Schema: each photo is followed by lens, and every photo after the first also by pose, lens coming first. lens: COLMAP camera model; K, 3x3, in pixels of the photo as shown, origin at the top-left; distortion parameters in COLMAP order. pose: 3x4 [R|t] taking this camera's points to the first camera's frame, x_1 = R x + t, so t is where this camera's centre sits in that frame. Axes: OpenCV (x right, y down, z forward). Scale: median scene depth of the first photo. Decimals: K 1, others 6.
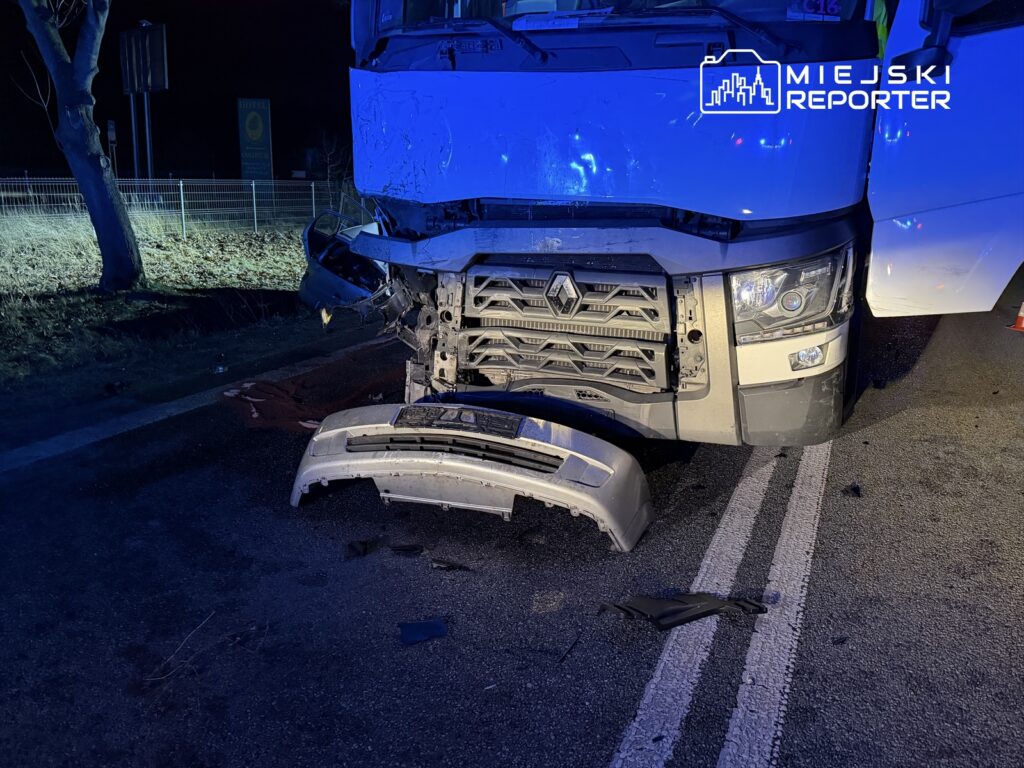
lens RADIAL K [[840.6, 0, 518.1], [0, 840.6, 379.5], [0, 0, 1]] dist [0.201240, -0.220174]
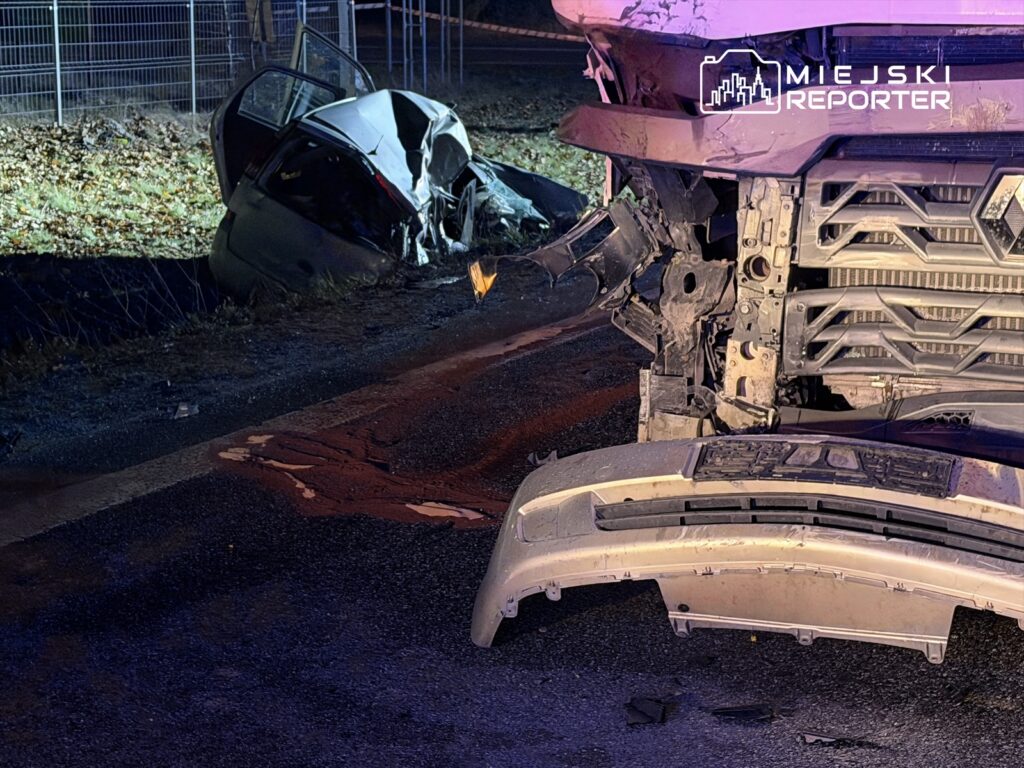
lens RADIAL K [[2311.4, 0, 512.0], [0, 2311.4, 384.0], [0, 0, 1]] dist [0.158830, 0.505543]
pose [[0.999173, -0.012041, -0.038826, -0.181856], [0.009791, 0.998291, -0.057619, 0.070158], [0.039454, 0.057191, 0.997583, -0.343979]]
